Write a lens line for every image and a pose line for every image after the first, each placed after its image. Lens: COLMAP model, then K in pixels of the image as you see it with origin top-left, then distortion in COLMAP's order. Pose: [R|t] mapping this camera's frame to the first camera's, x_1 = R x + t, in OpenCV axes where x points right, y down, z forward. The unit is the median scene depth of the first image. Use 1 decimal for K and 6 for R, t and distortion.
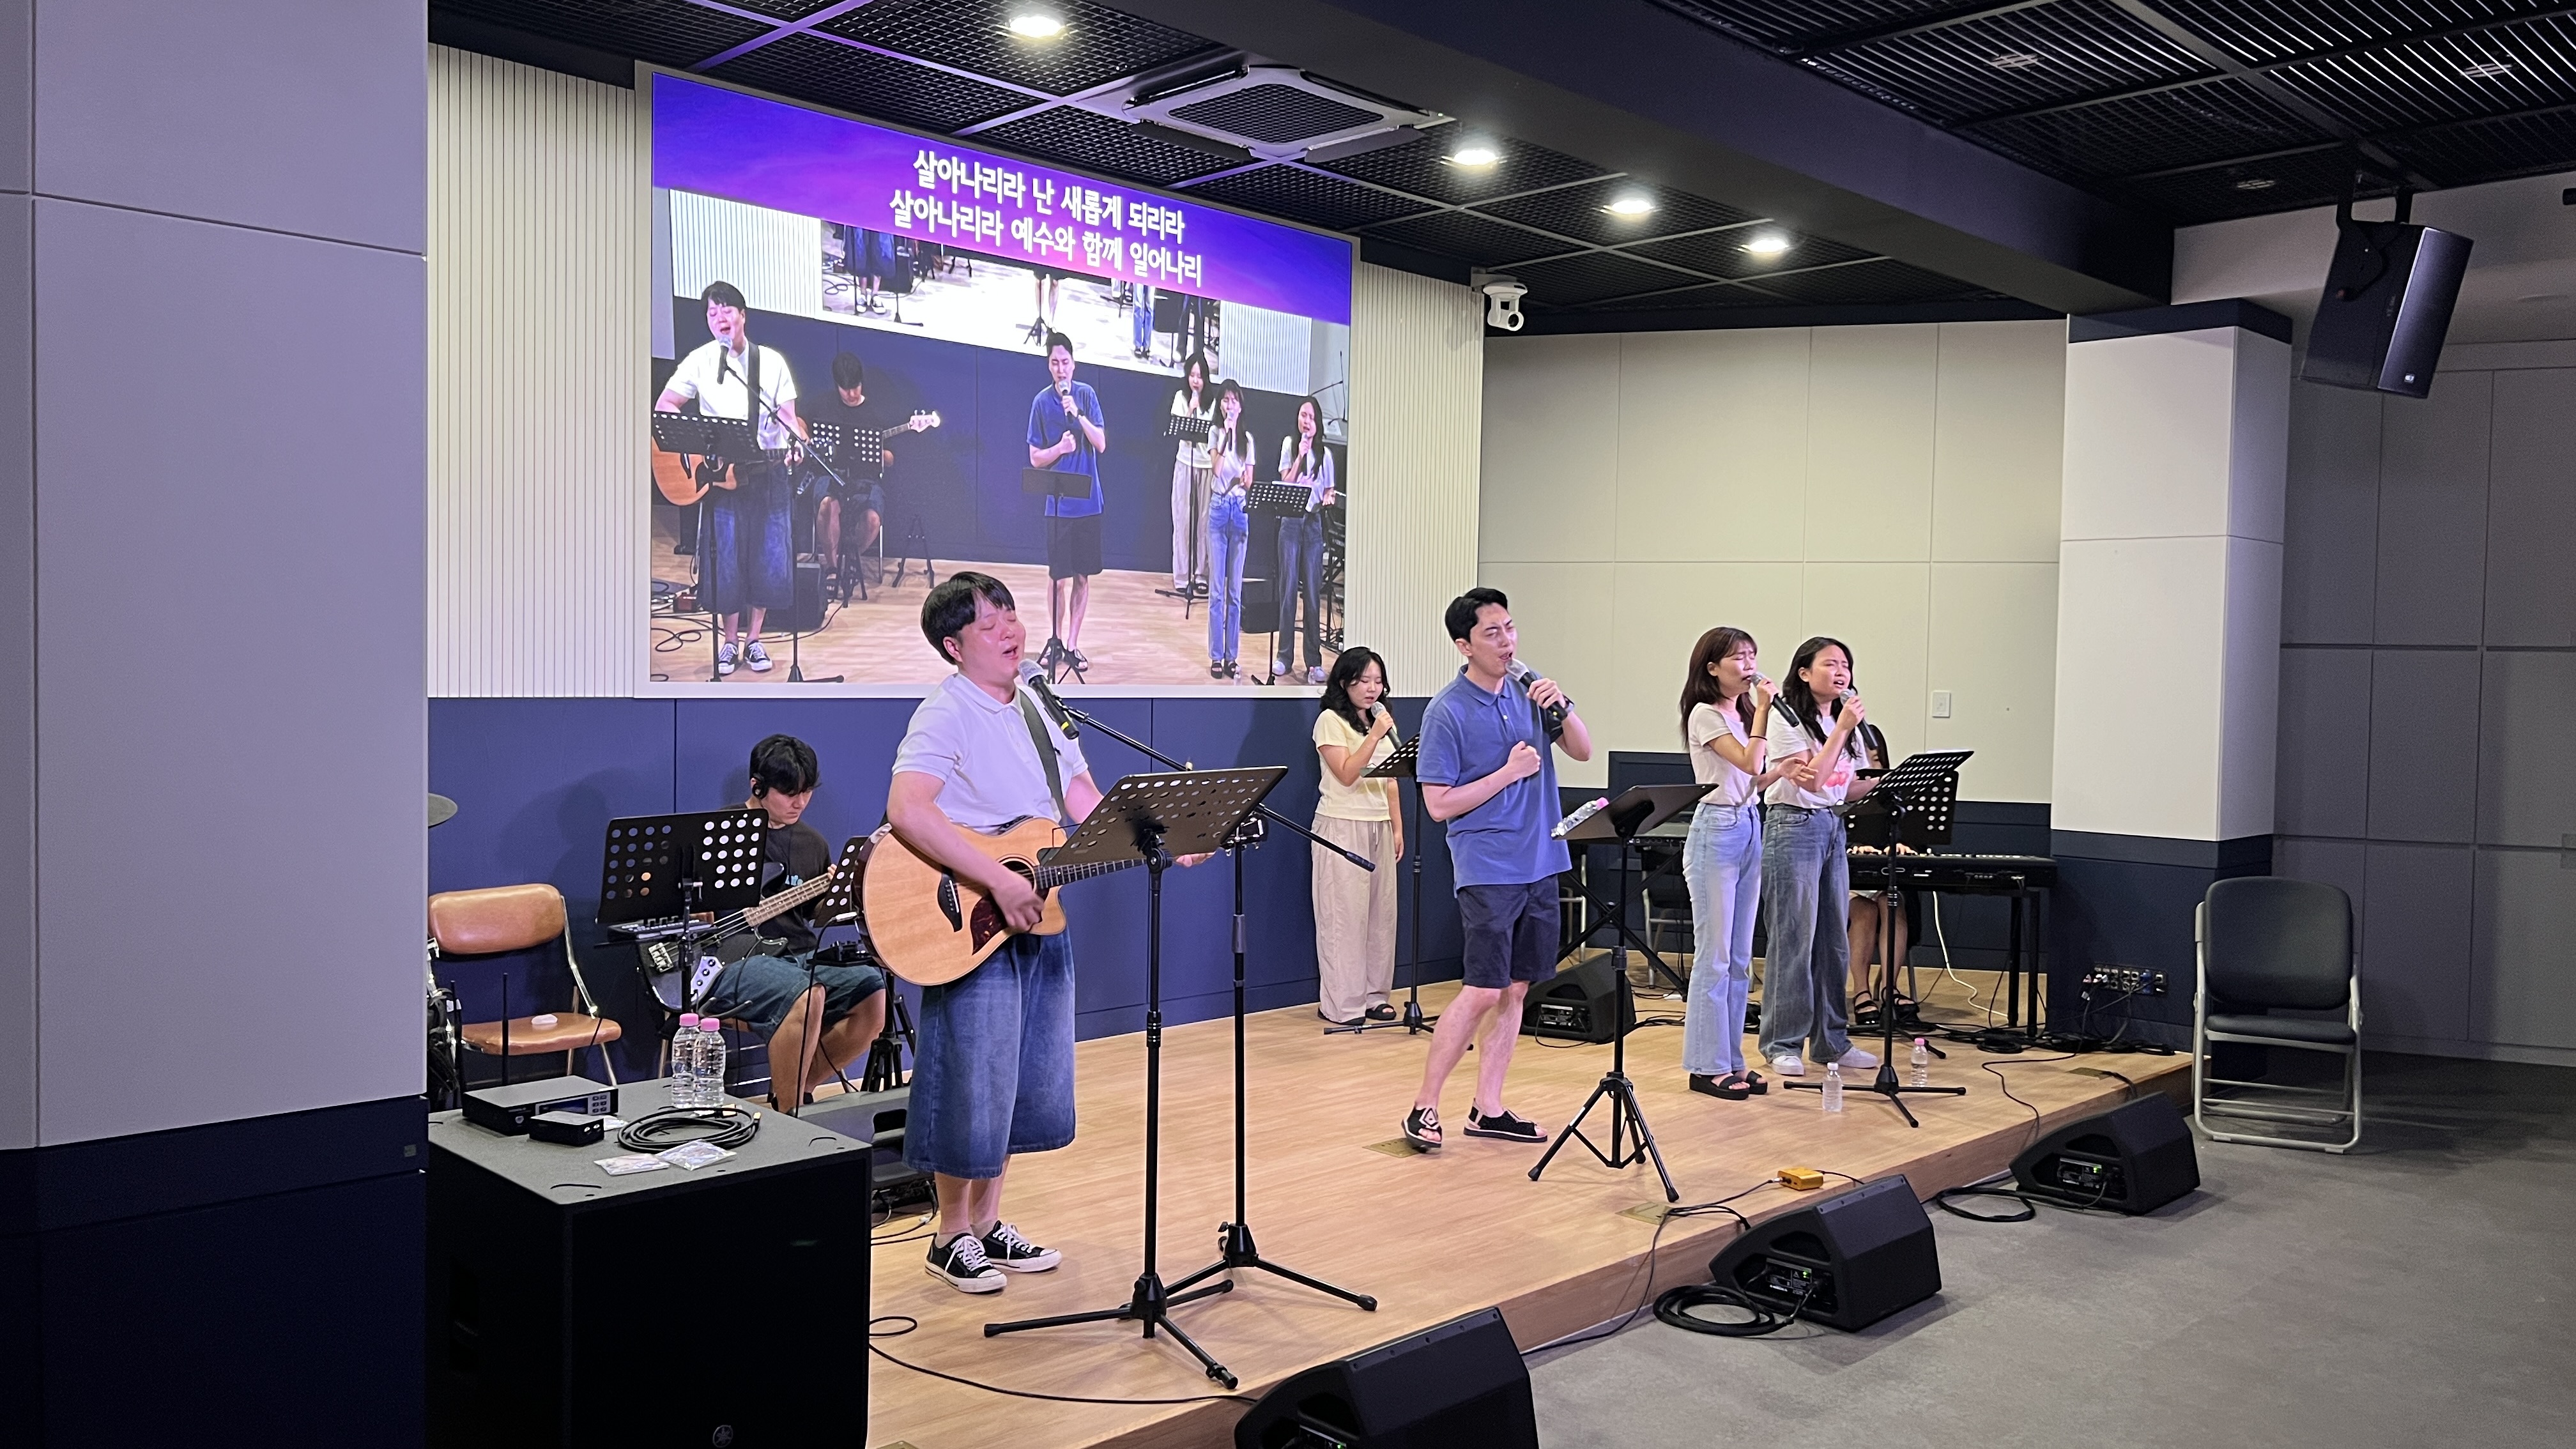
lens RADIAL K [[1944.1, 0, 1273.2], [0, 1944.1, 744.1], [0, 0, 1]] dist [0.033706, -0.039809]
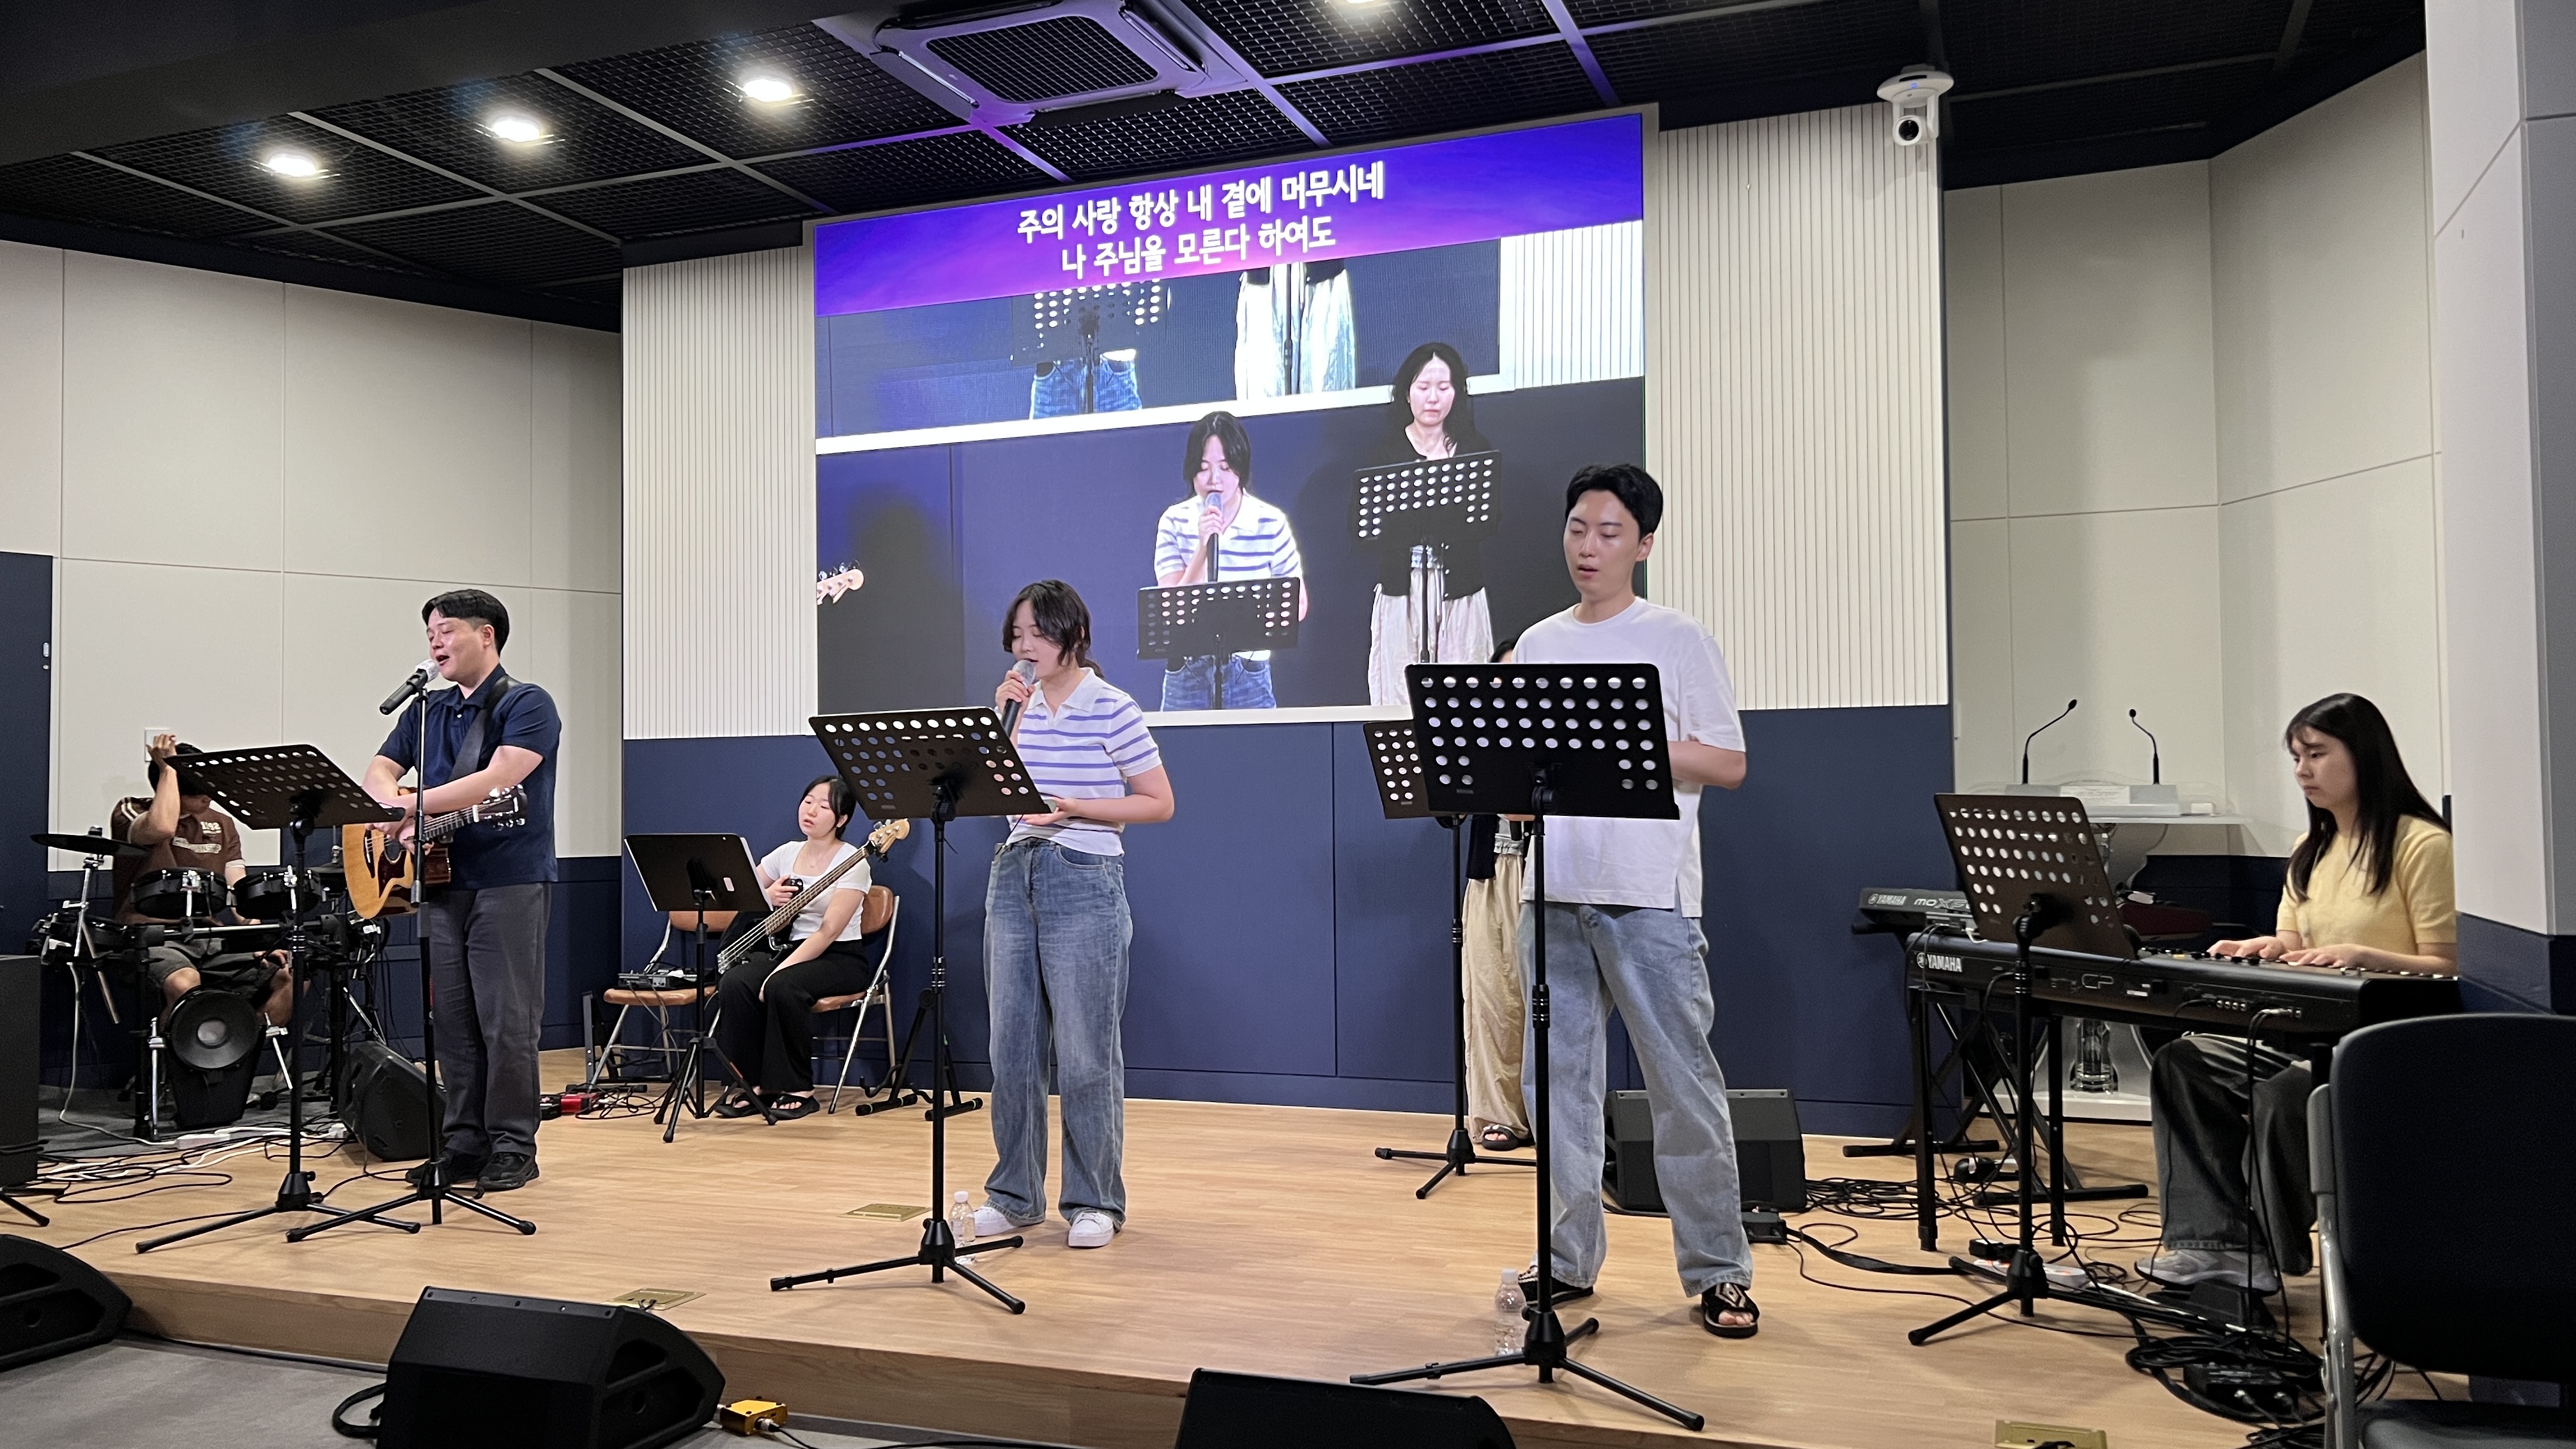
lens RADIAL K [[1944.1, 0, 1263.9], [0, 1944.1, 728.3], [0, 0, 1]] dist [0.033706, -0.039809]
pose [[0.390137, -0.053782, -0.919185, 0.750580], [-0.020408, 0.997542, -0.067028, 0.038281], [0.920531, 0.044909, 0.388080, 0.661236]]
